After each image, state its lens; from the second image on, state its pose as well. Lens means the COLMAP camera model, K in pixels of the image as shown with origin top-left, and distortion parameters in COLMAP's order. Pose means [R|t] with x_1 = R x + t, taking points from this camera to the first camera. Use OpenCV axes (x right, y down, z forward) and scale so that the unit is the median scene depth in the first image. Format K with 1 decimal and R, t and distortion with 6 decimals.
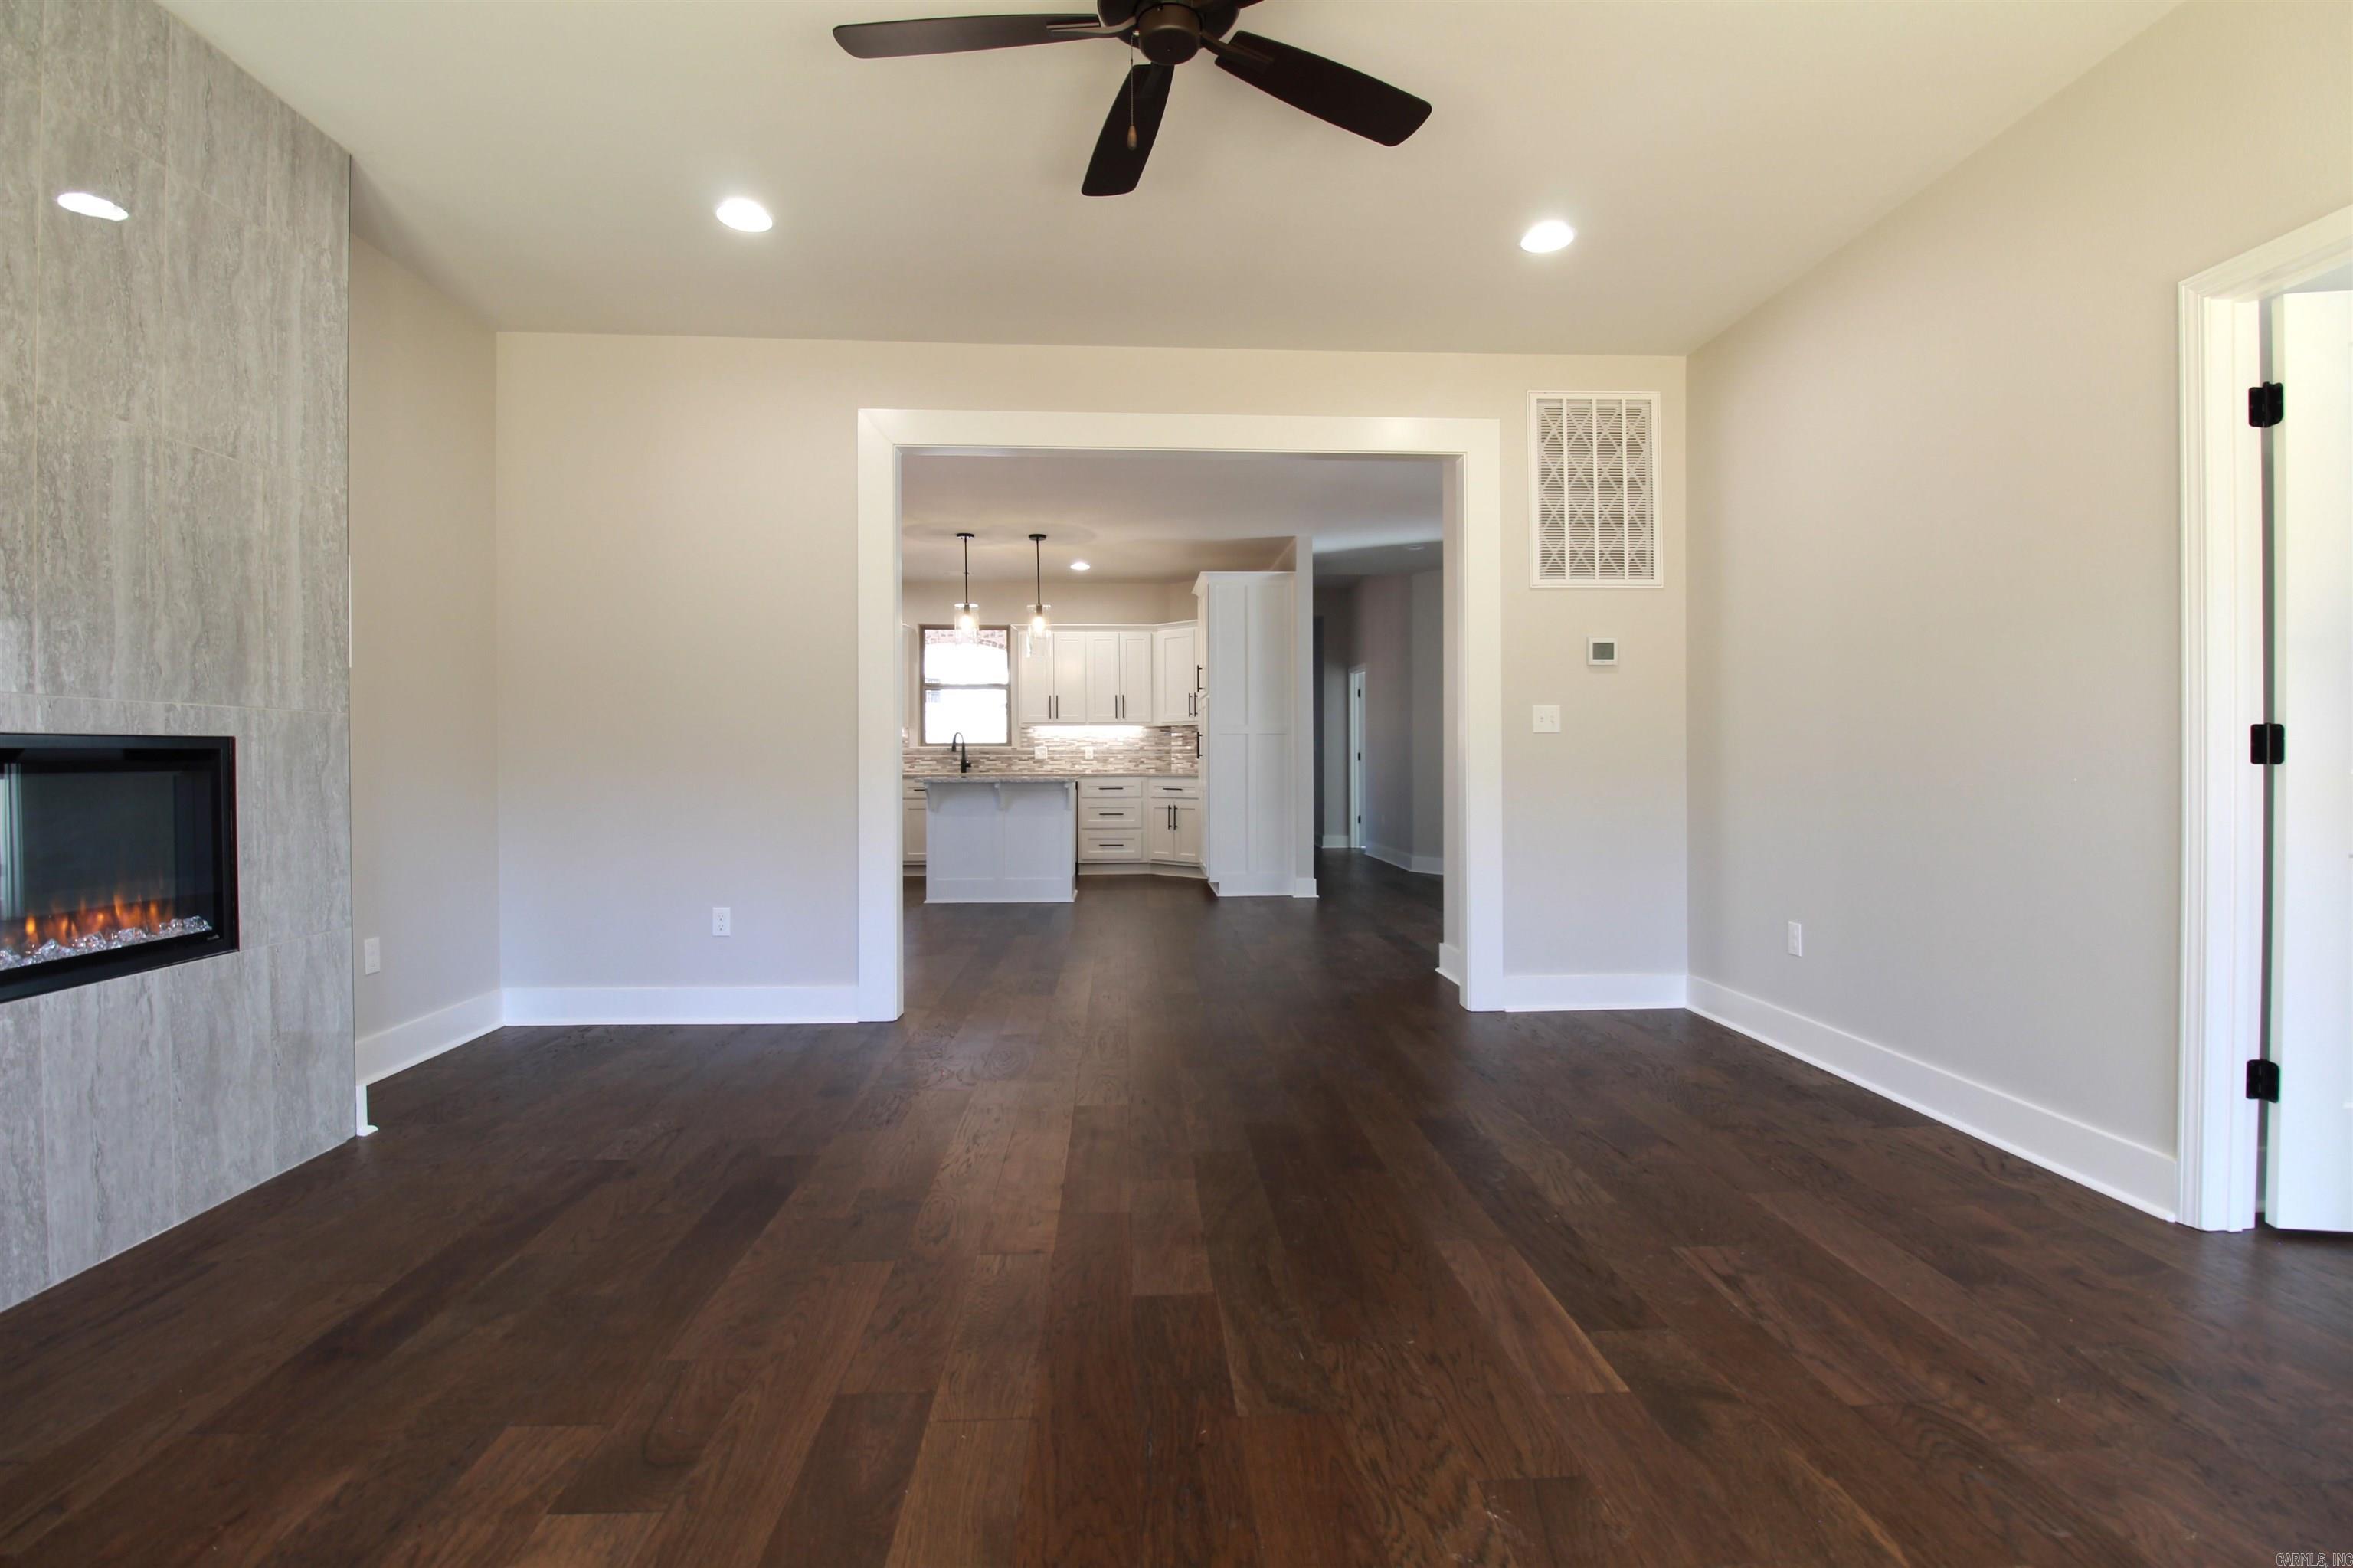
lens RADIAL K [[1101.6, 0, 1176.8], [0, 1101.6, 763.9], [0, 0, 1]] dist [0.000553, -0.012900]
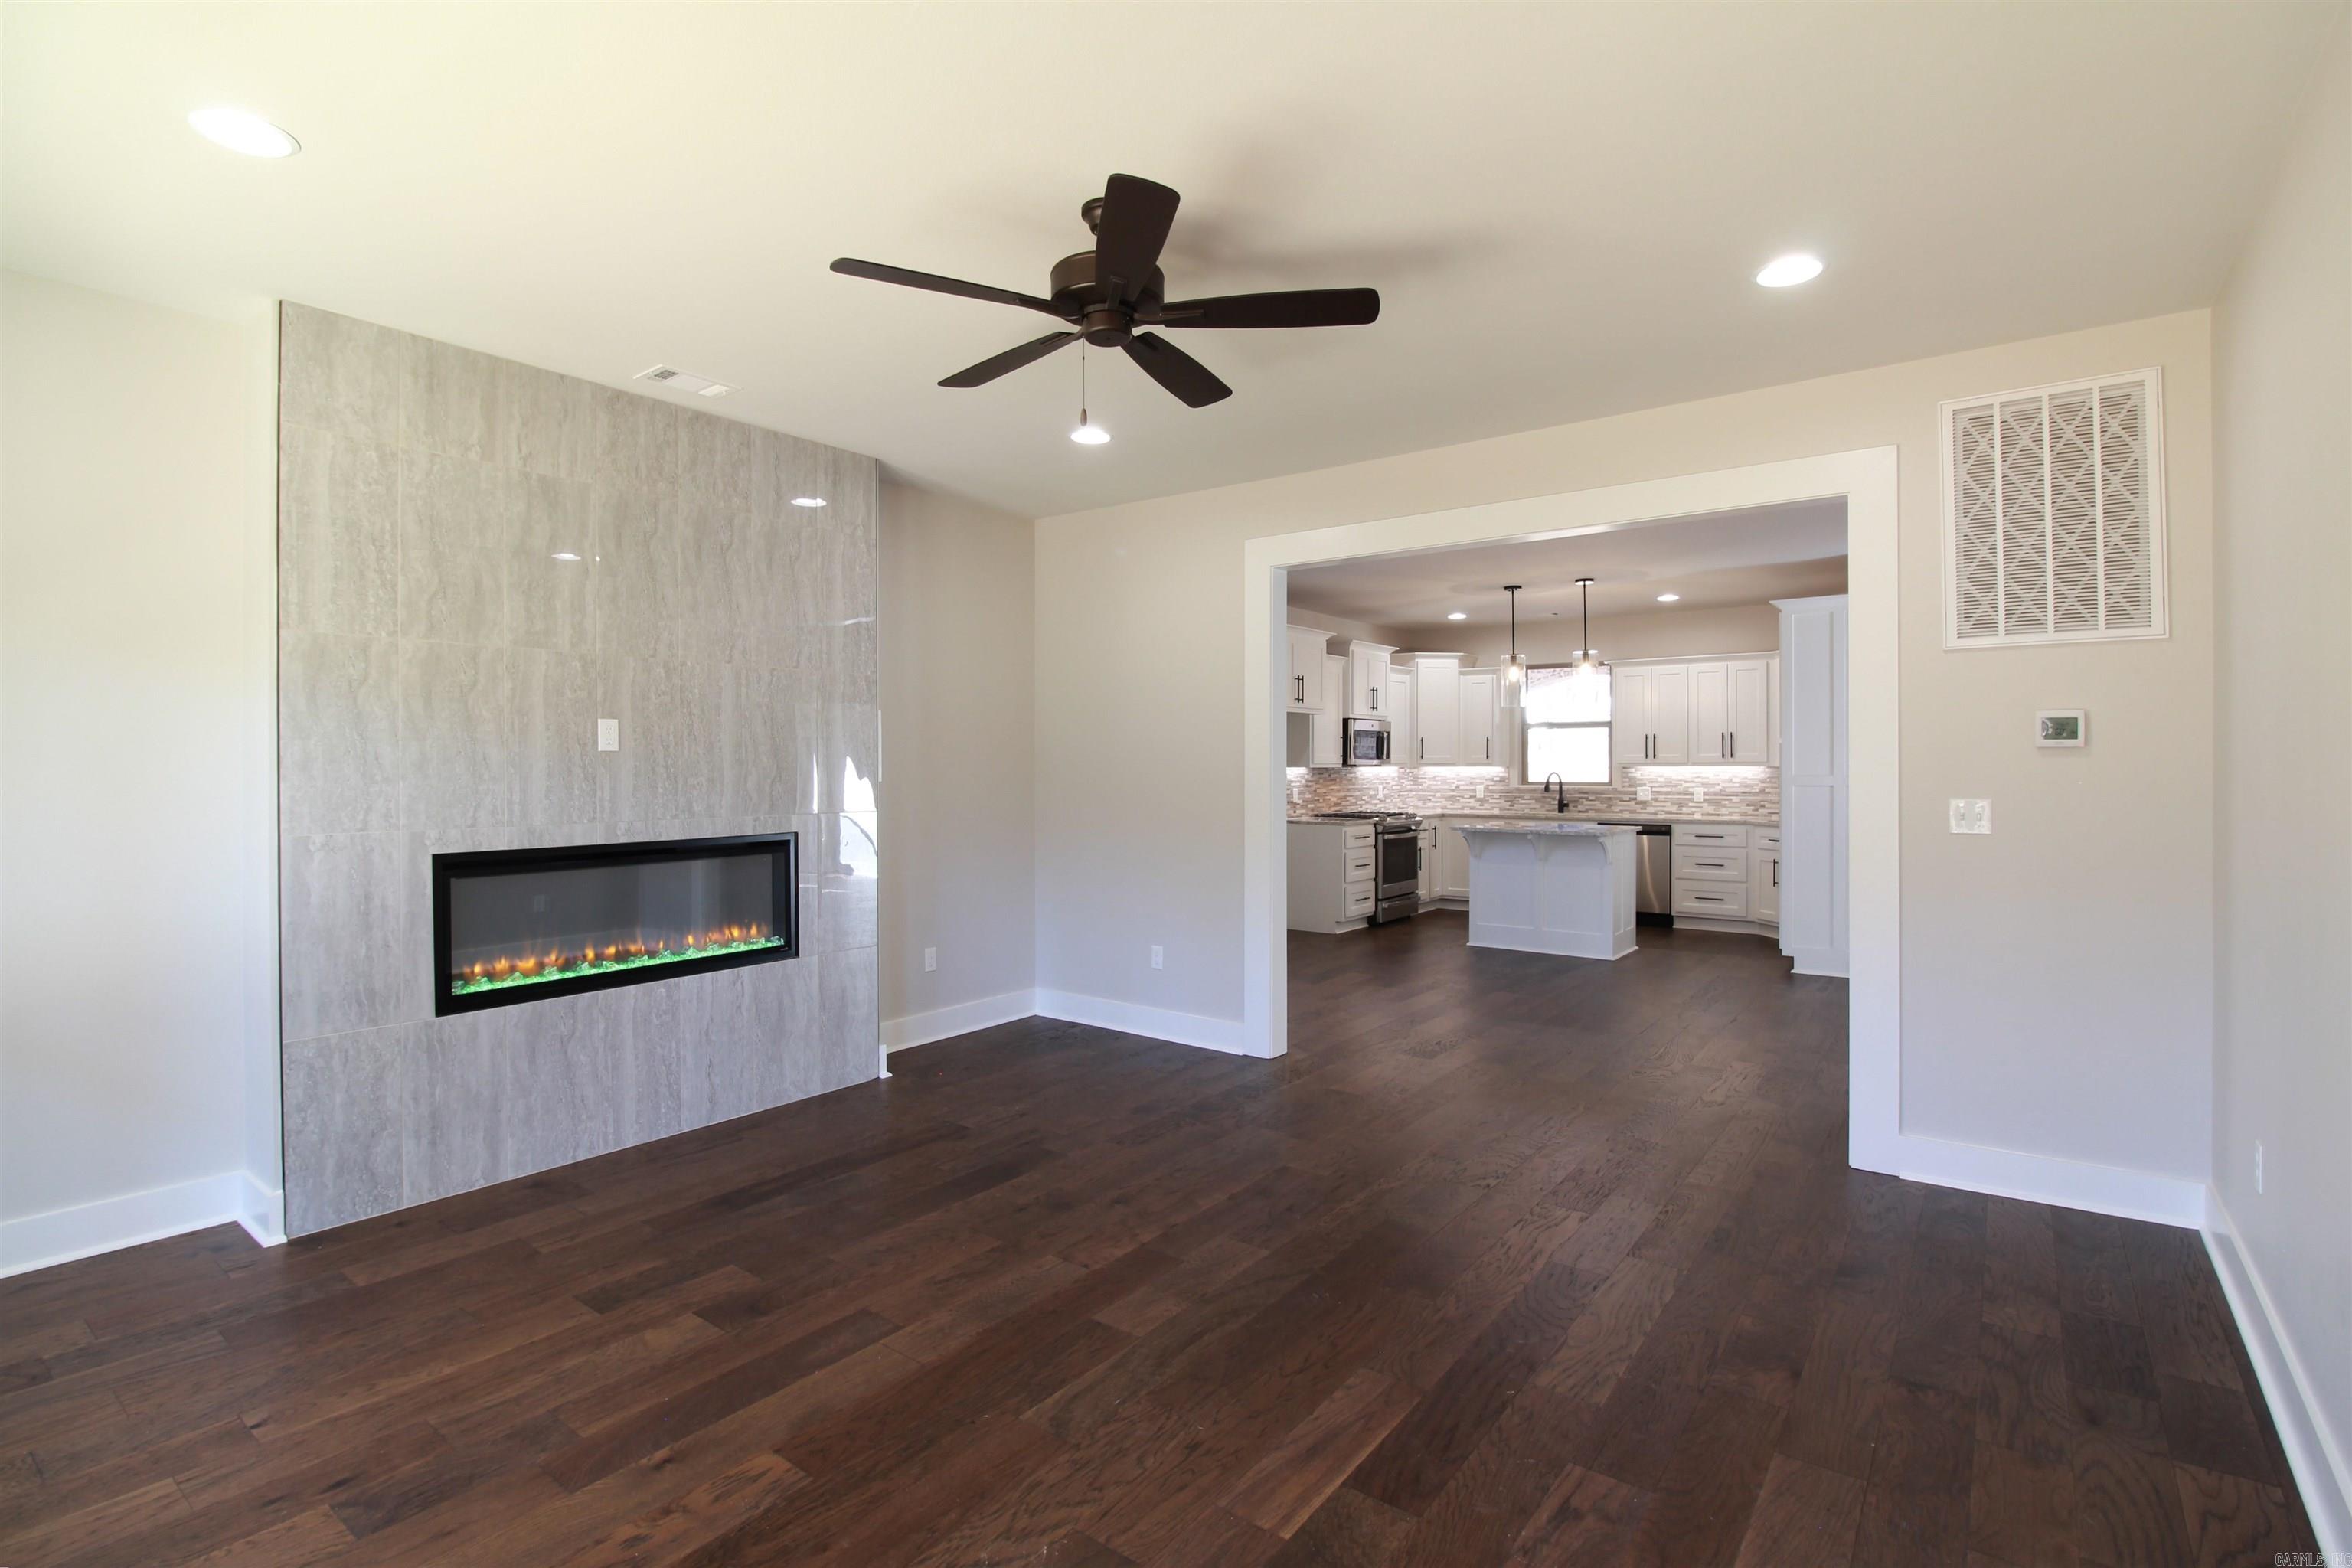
lens RADIAL K [[1101.1, 0, 1176.3], [0, 1101.1, 764.0], [0, 0, 1]] dist [0.000553, -0.012900]
pose [[0.763135, 0.000288, -0.646239, 0.670928], [-0.001703, 0.999997, -0.001565, -0.123961], [0.646236, 0.002295, 0.763134, 0.067566]]
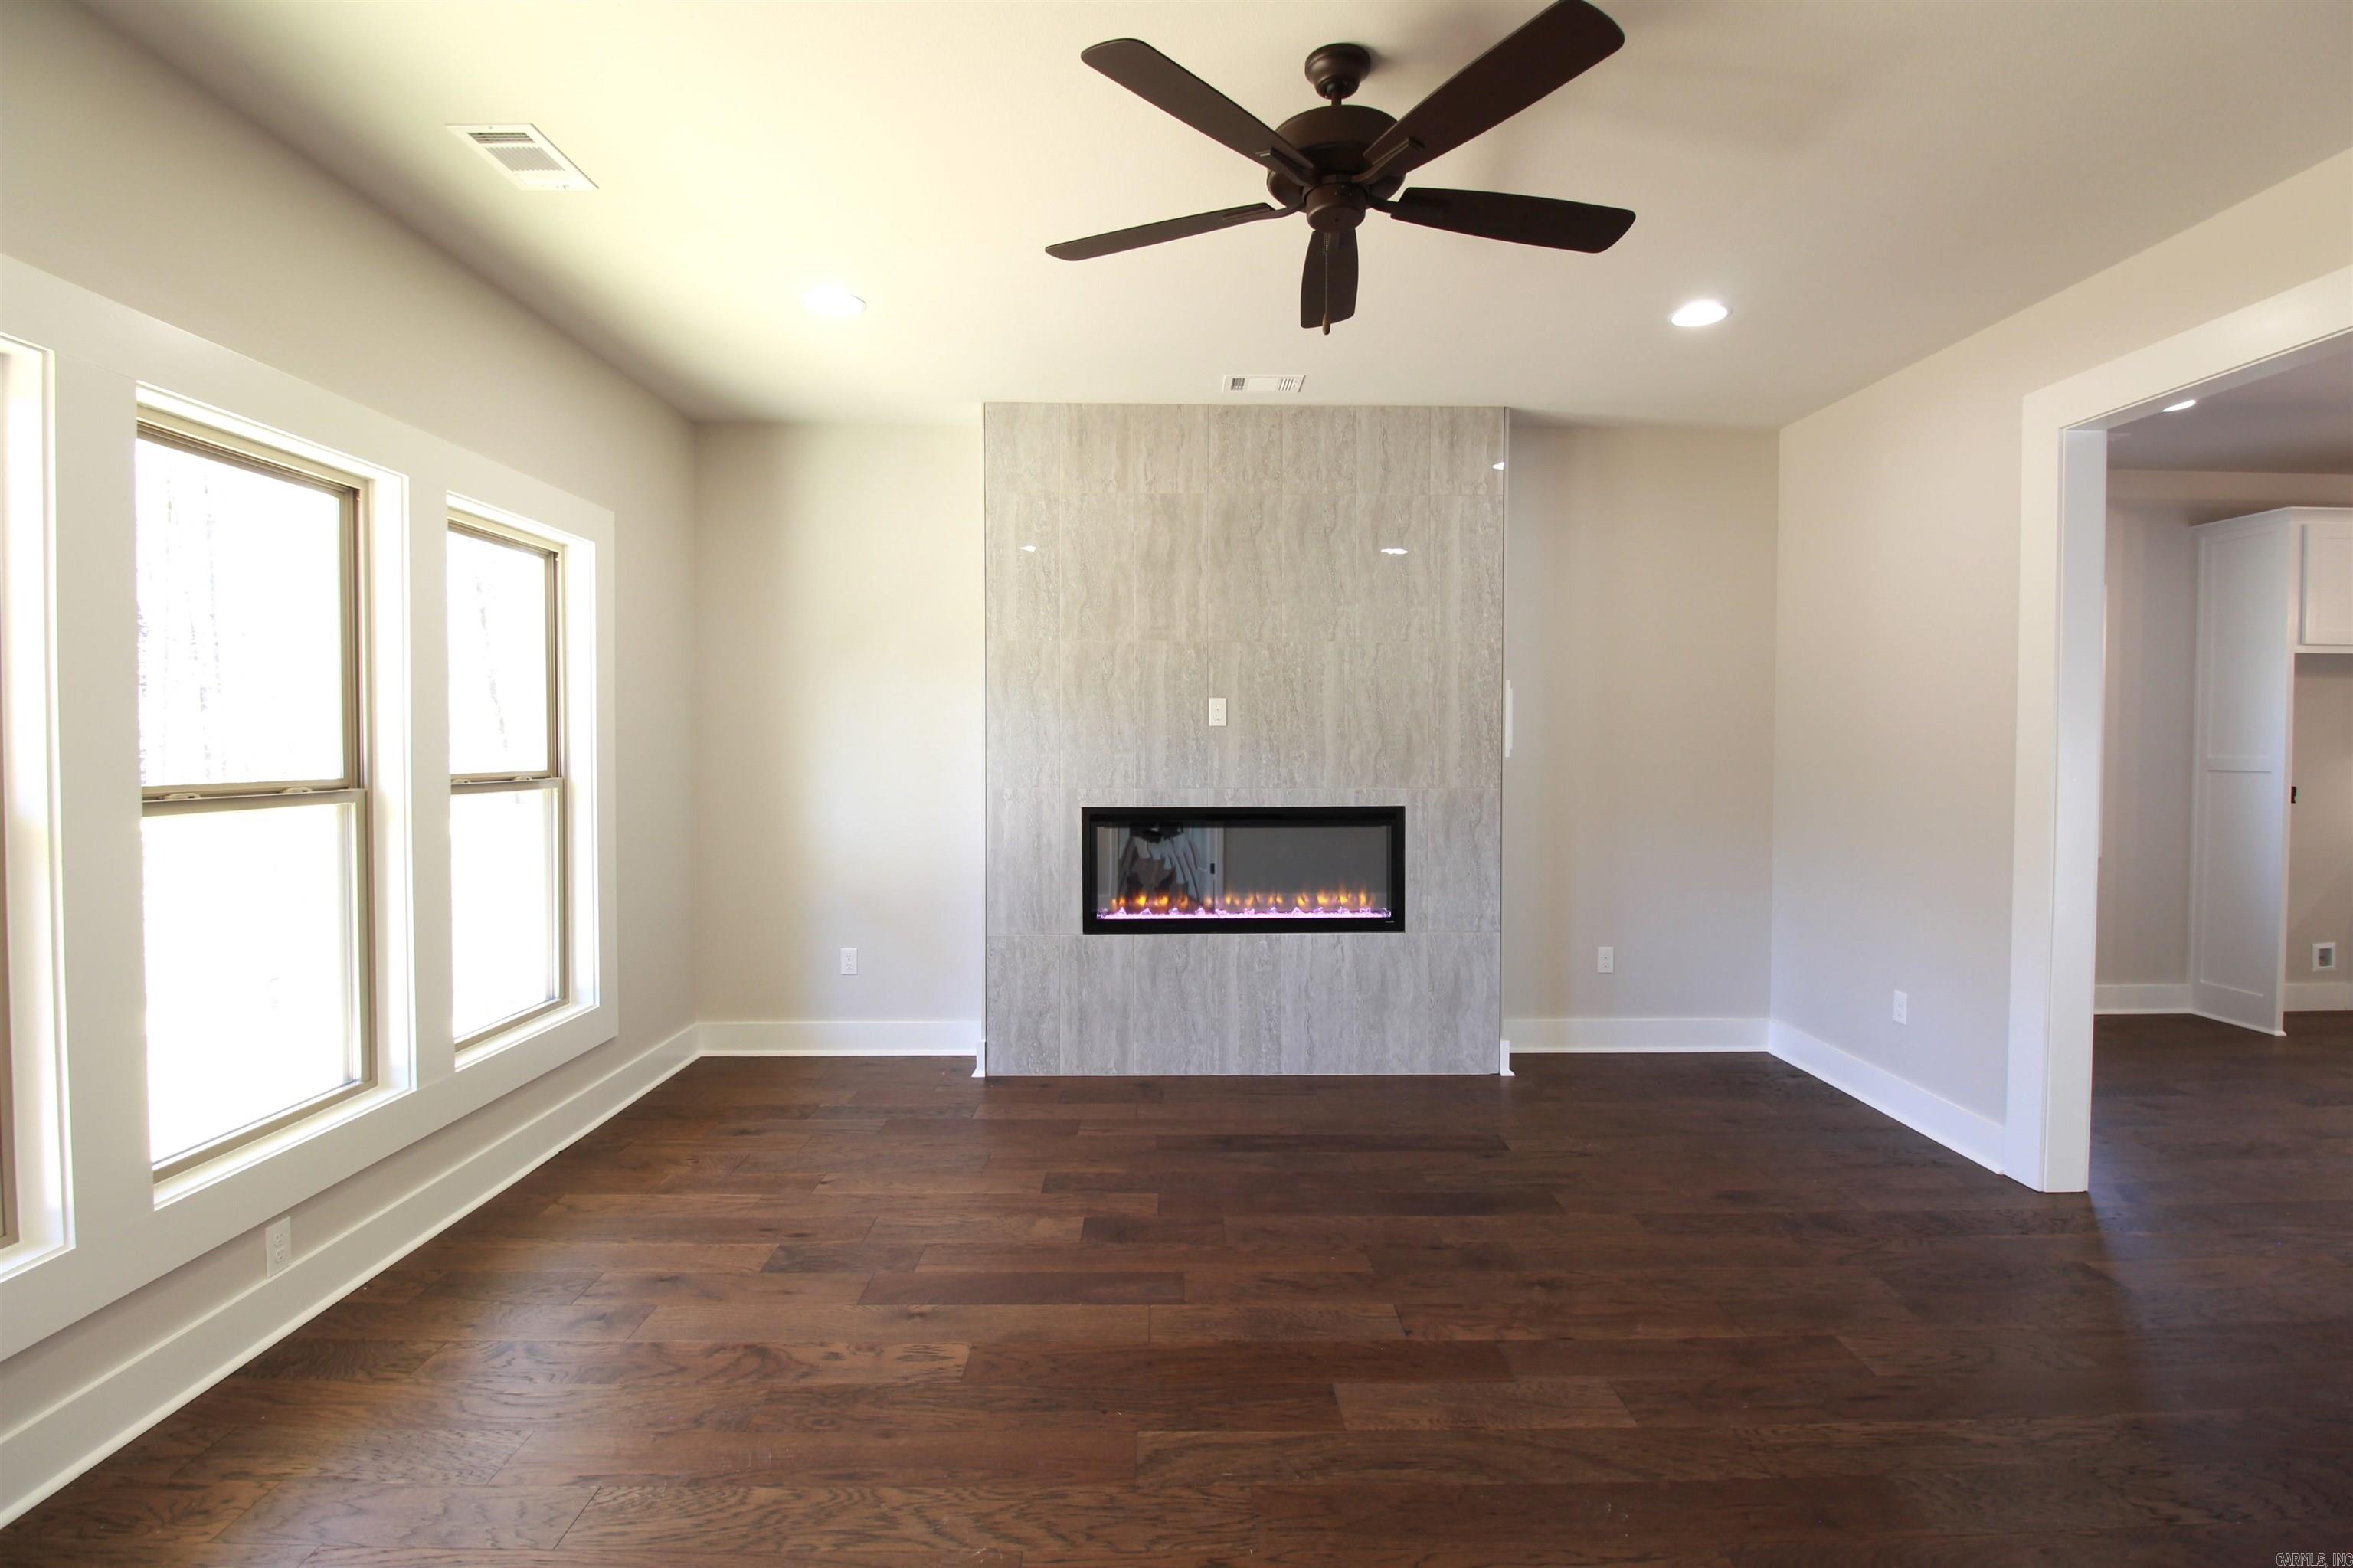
lens RADIAL K [[1090.6, 0, 1184.4], [0, 1090.6, 763.3], [0, 0, 1]] dist [0.002806, -0.012660]
pose [[-0.038803, 0.021580, -0.999014, 0.804683], [-0.004349, 0.999754, 0.021764, -0.121489], [0.999237, 0.005189, -0.038700, 0.693445]]
